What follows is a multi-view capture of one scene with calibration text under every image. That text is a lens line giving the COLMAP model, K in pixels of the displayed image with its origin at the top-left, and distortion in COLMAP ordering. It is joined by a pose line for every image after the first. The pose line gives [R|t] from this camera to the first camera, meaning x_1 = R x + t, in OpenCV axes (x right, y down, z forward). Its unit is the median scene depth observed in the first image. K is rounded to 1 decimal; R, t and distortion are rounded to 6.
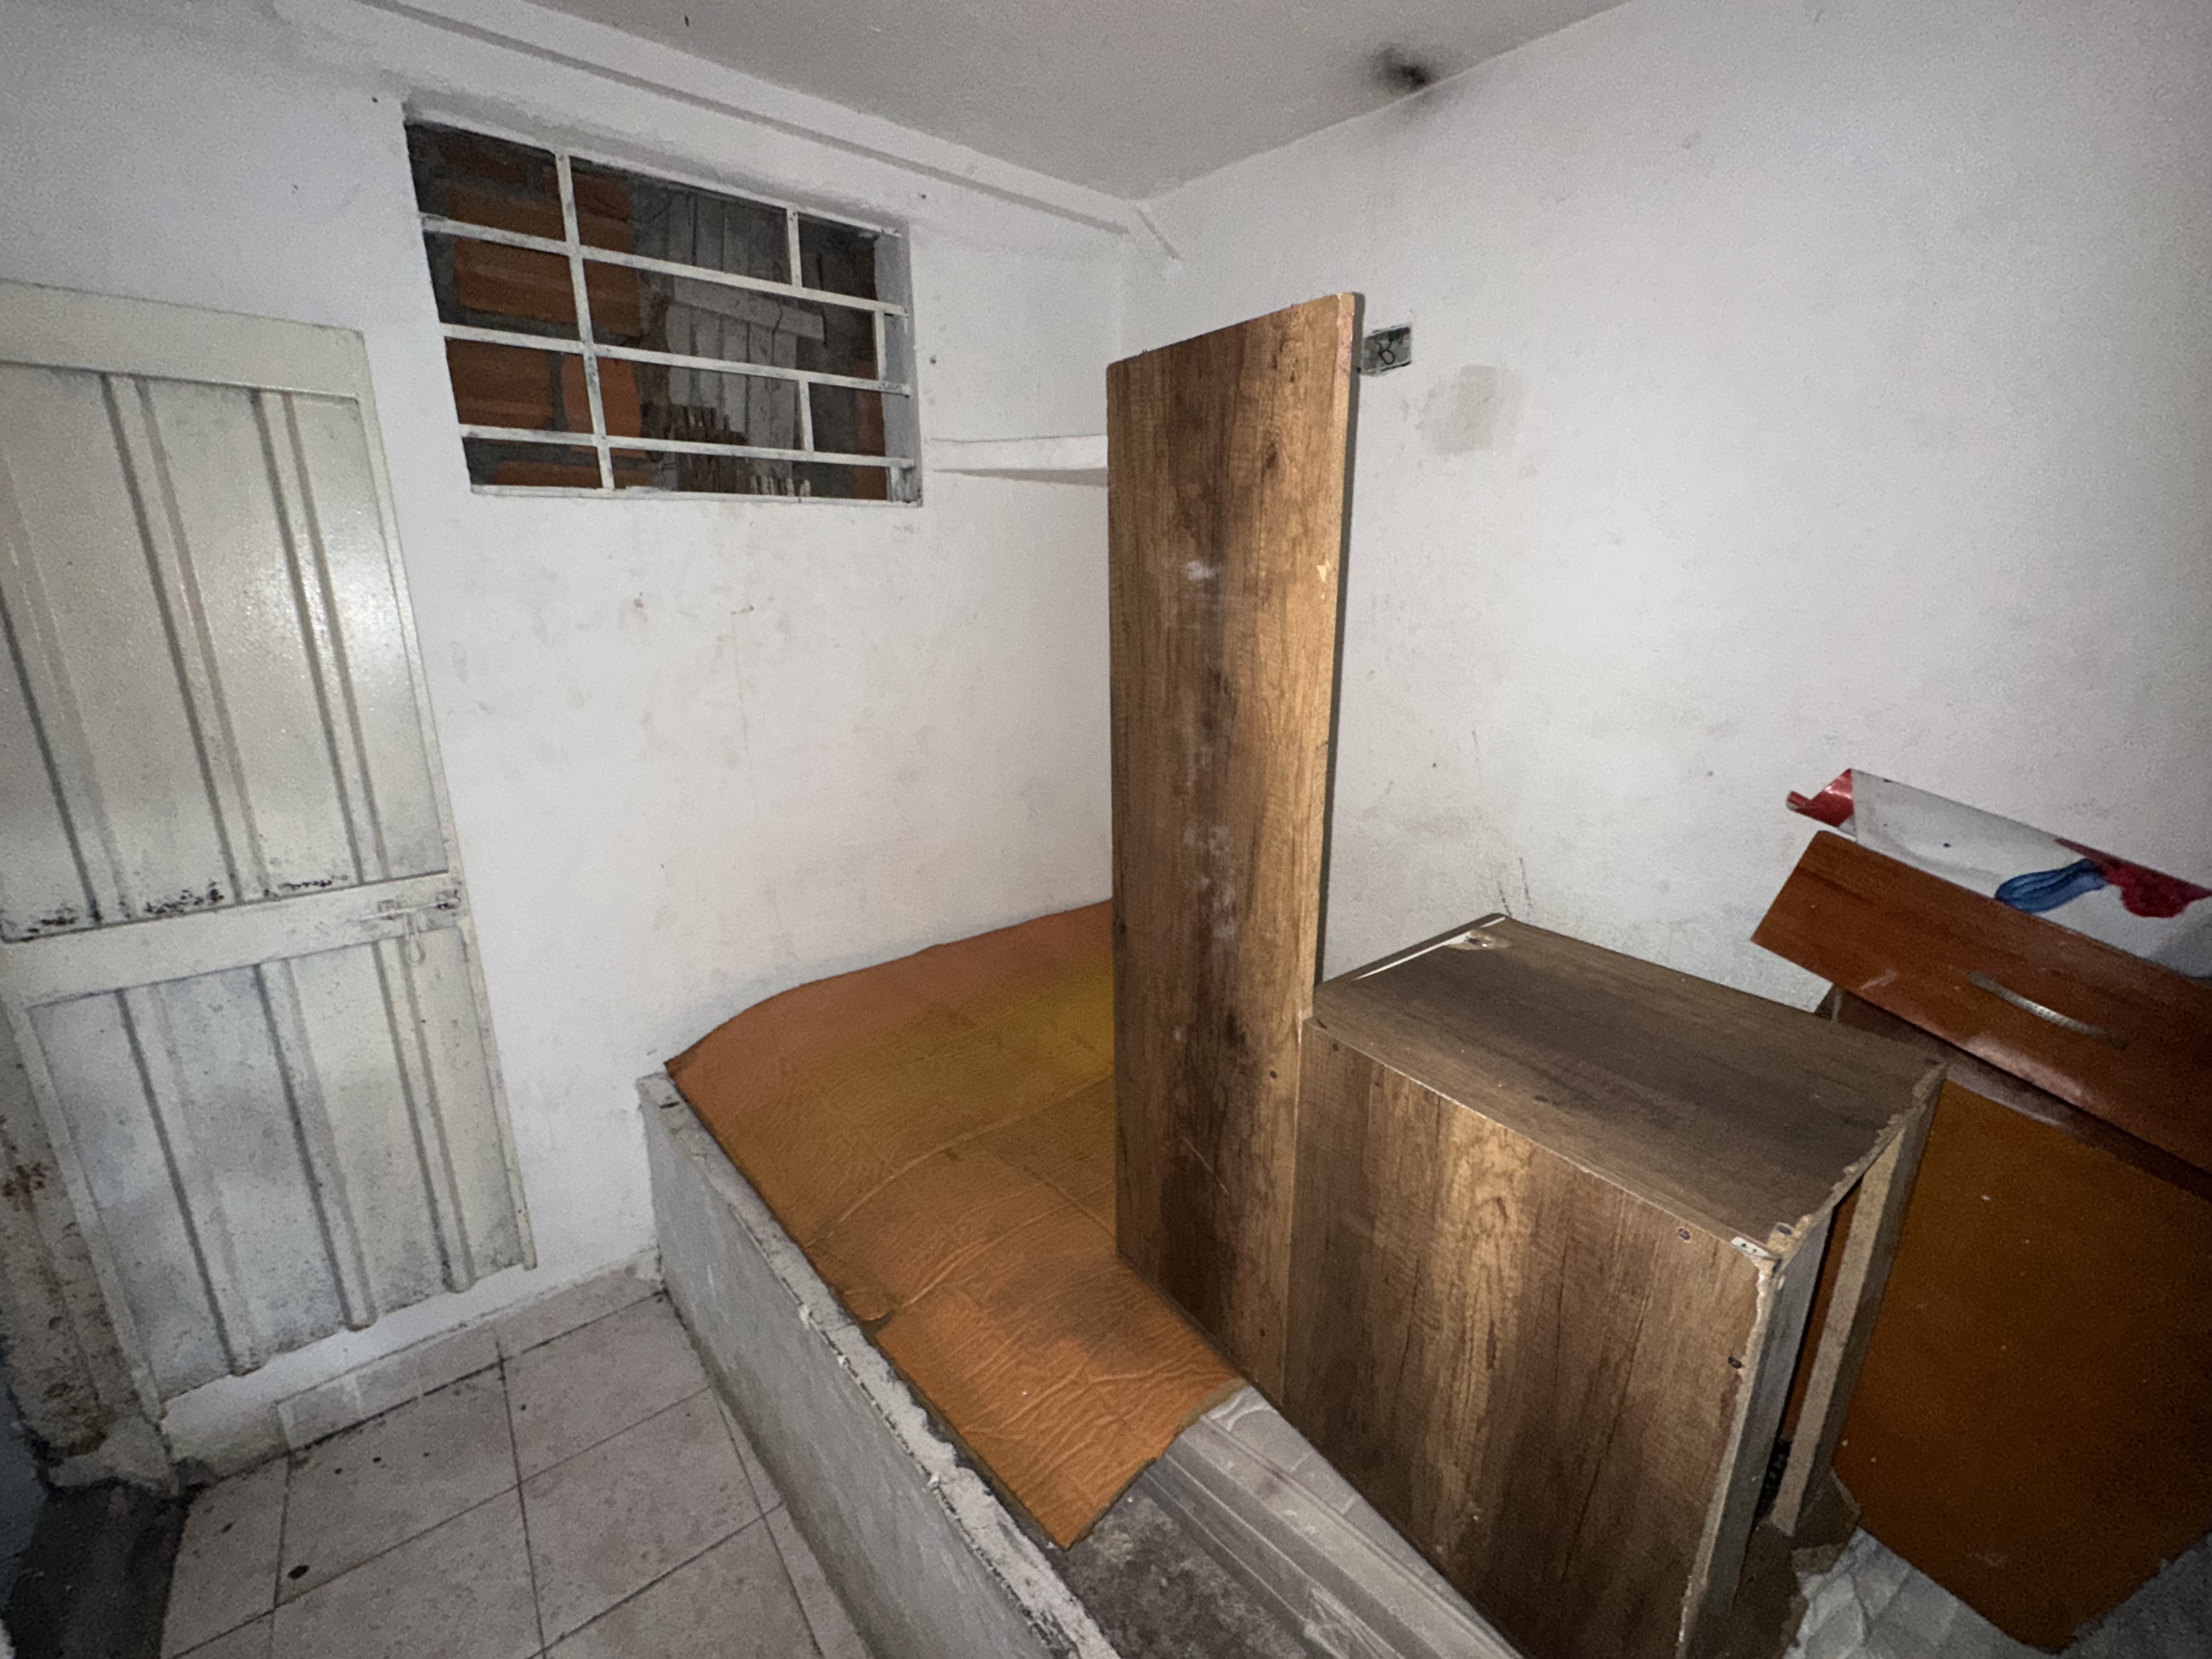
lens RADIAL K [[888.4, 0, 1099.2], [0, 888.4, 825.2], [0, 0, 1]] dist [-0.002992, 0.000757]
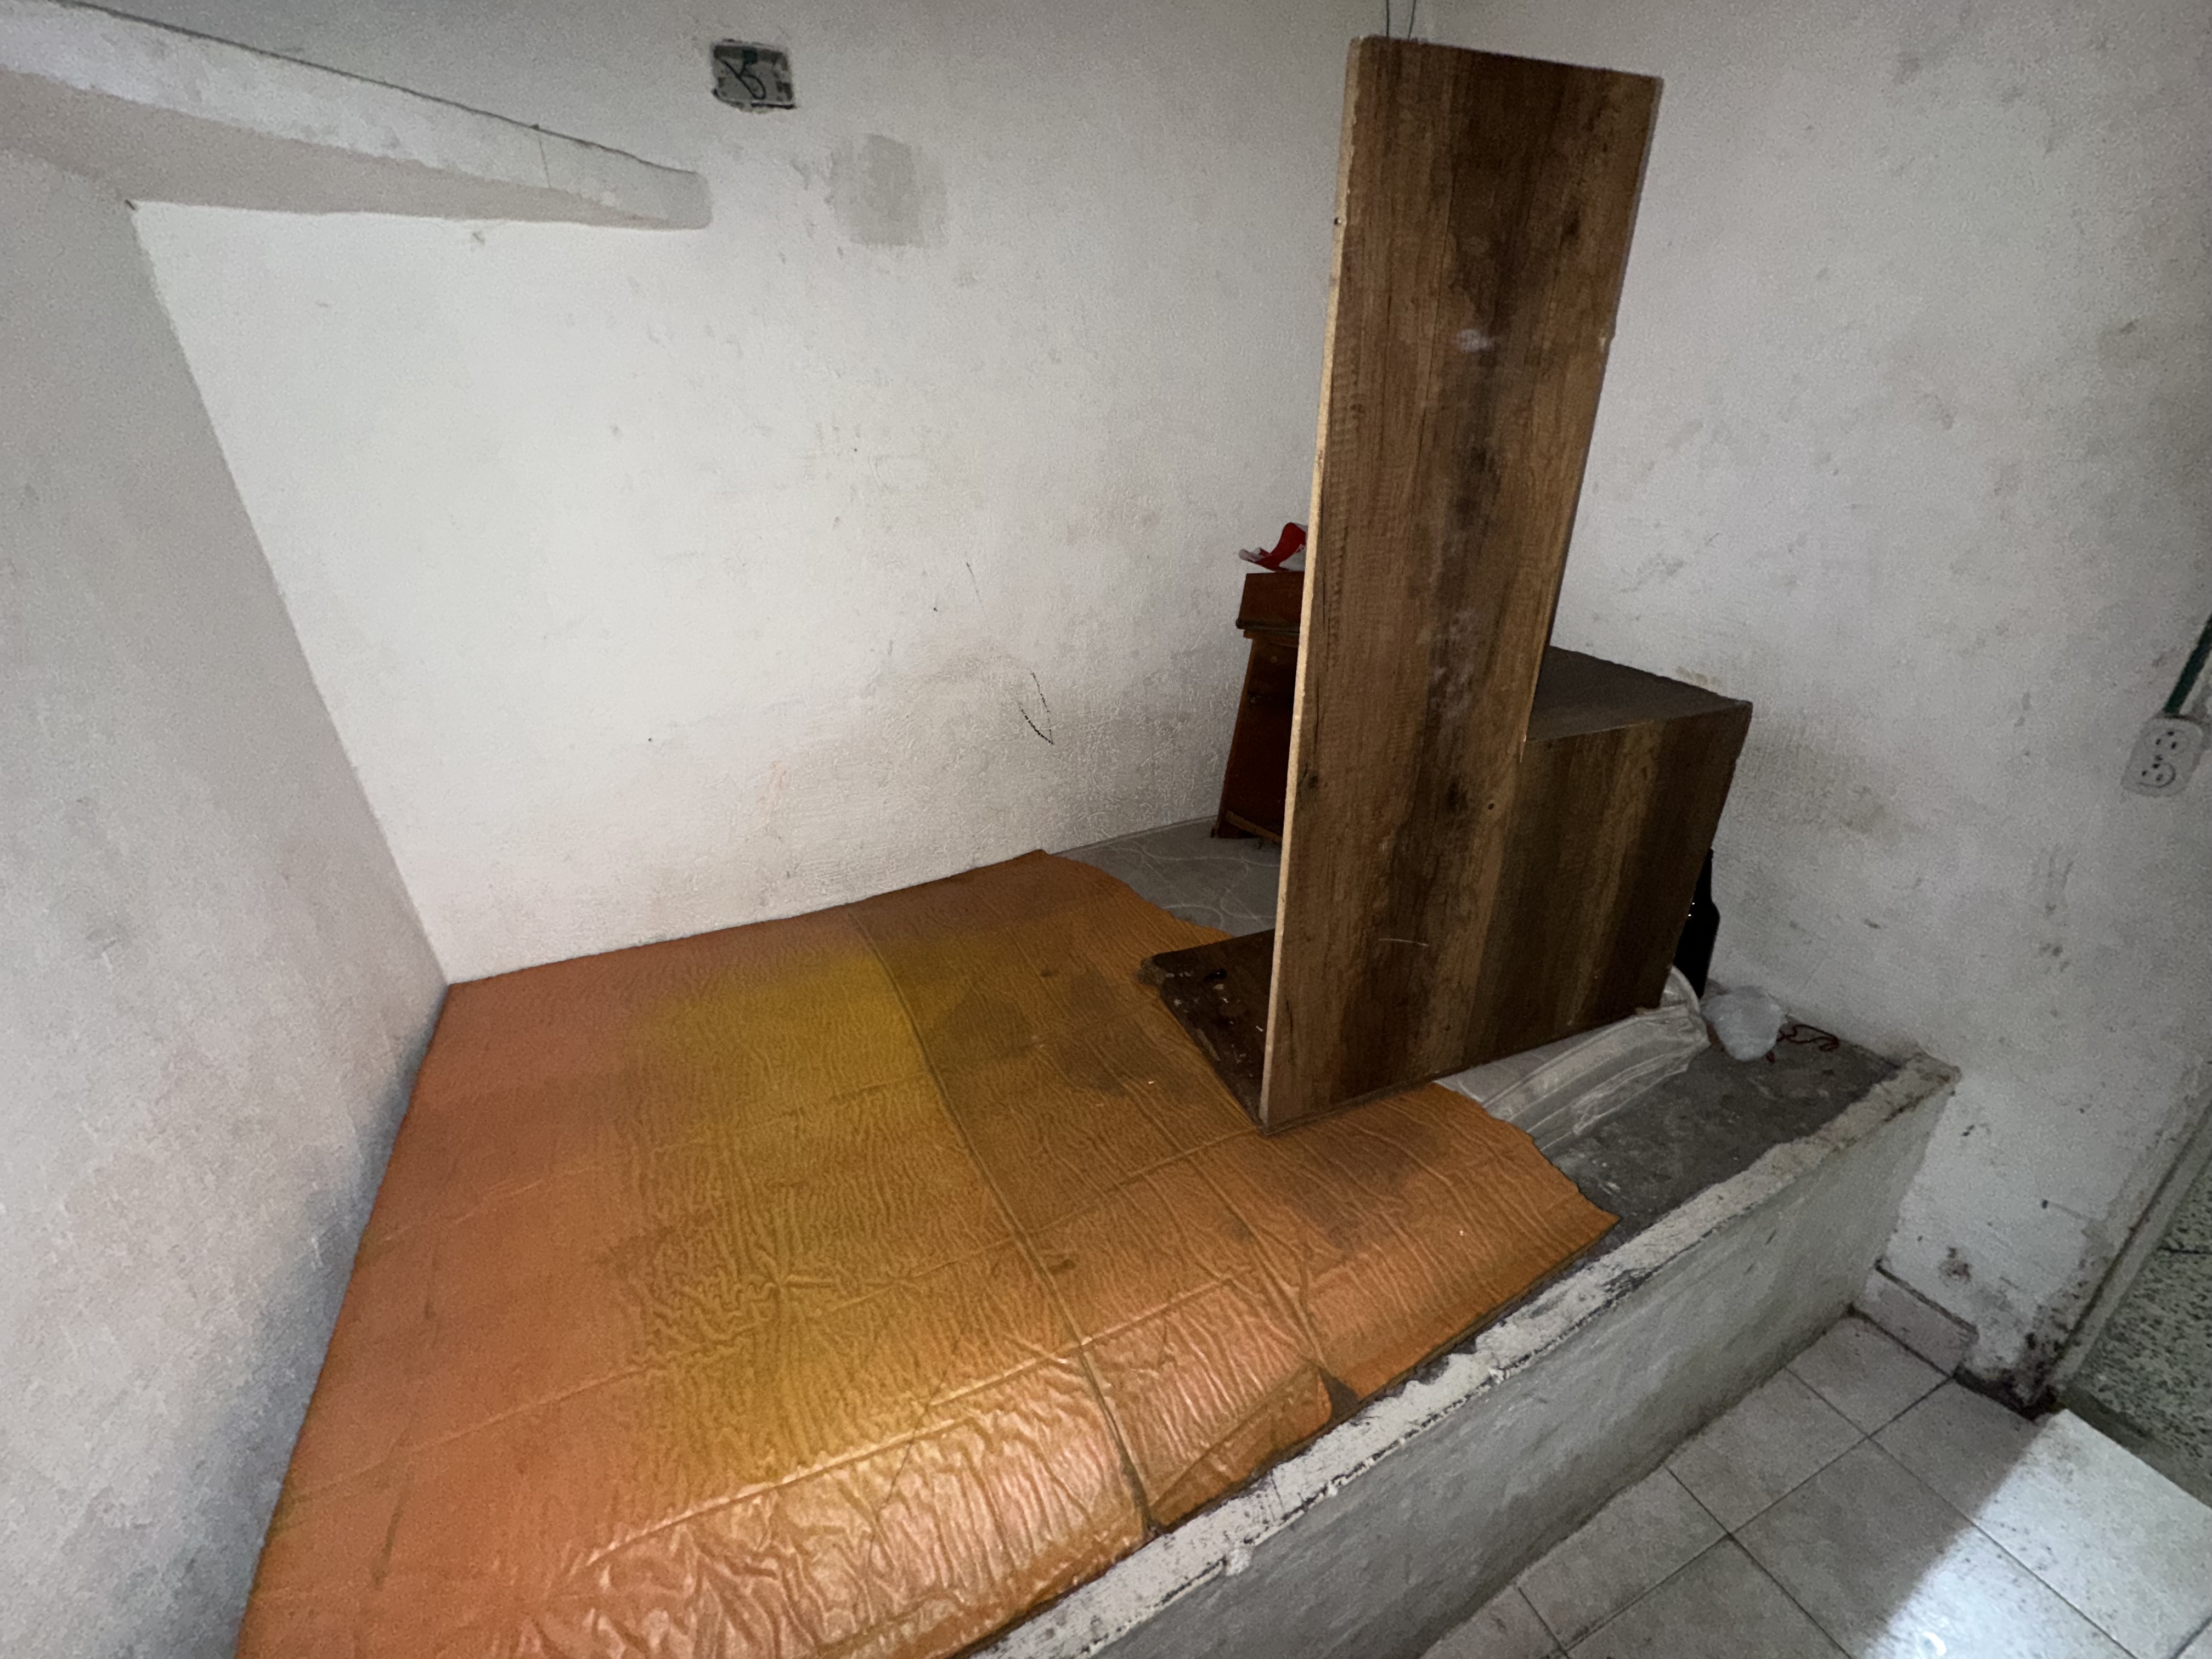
lens RADIAL K [[888.4, 0, 1100.1], [0, 888.4, 827.1], [0, 0, 1]] dist [-0.002992, 0.000757]
pose [[0.243745, -0.400751, 0.883169, -1.009378], [0.283513, 0.900299, 0.330277, -0.238783], [-0.927475, 0.169886, 0.333061, 1.117008]]
